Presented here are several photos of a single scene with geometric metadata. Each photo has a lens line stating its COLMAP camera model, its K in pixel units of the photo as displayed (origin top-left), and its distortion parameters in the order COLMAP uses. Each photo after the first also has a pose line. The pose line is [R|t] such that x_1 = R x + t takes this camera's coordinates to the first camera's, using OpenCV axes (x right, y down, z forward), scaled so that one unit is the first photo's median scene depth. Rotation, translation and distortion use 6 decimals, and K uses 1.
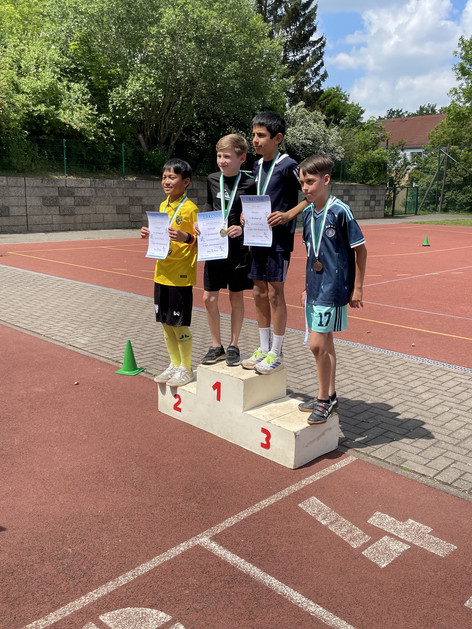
lens RADIAL K [[594.1, 0, 239.8], [0, 594.1, 313.9], [0, 0, 1]] dist [0.017106, 0.000000]
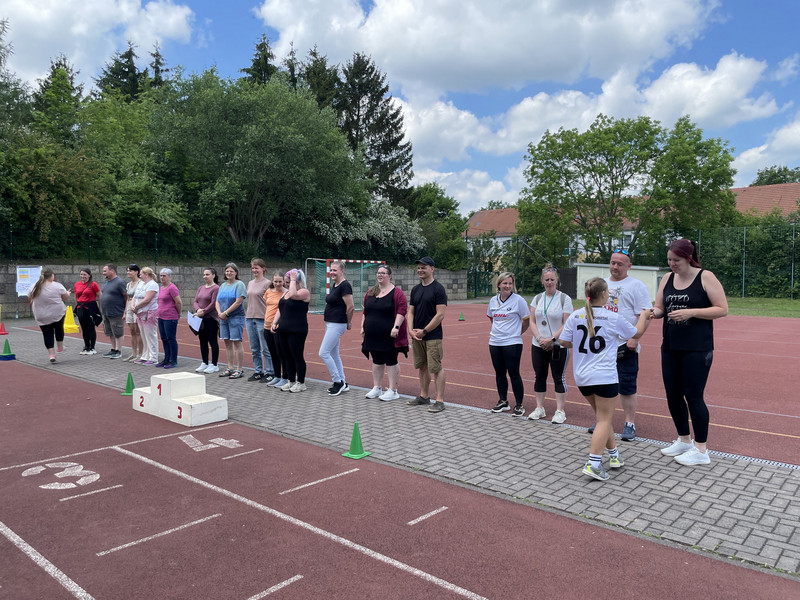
lens RADIAL K [[604.3, 0, 412.6], [0, 604.3, 296.8], [0, 0, 1]] dist [0.034733, -0.052486]
pose [[0.996682, -0.011039, 0.080645, 0.093636], [0.024536, 0.985421, -0.168356, 0.030247], [-0.077610, 0.169776, 0.982422, -0.140717]]
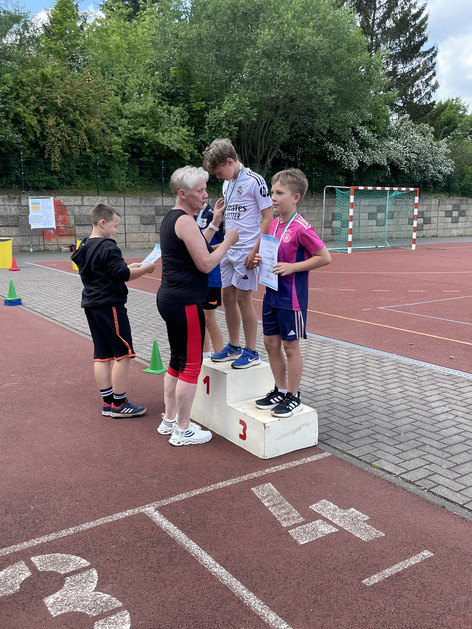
lens RADIAL K [[610.9, 0, 238.3], [0, 610.9, 309.7], [0, 0, 1]] dist [0.026952, 0.000000]
pose [[0.982716, 0.016995, -0.184336, 0.036545], [-0.024804, 0.998886, -0.040142, 0.006471], [0.183449, 0.044021, 0.982043, -0.011617]]
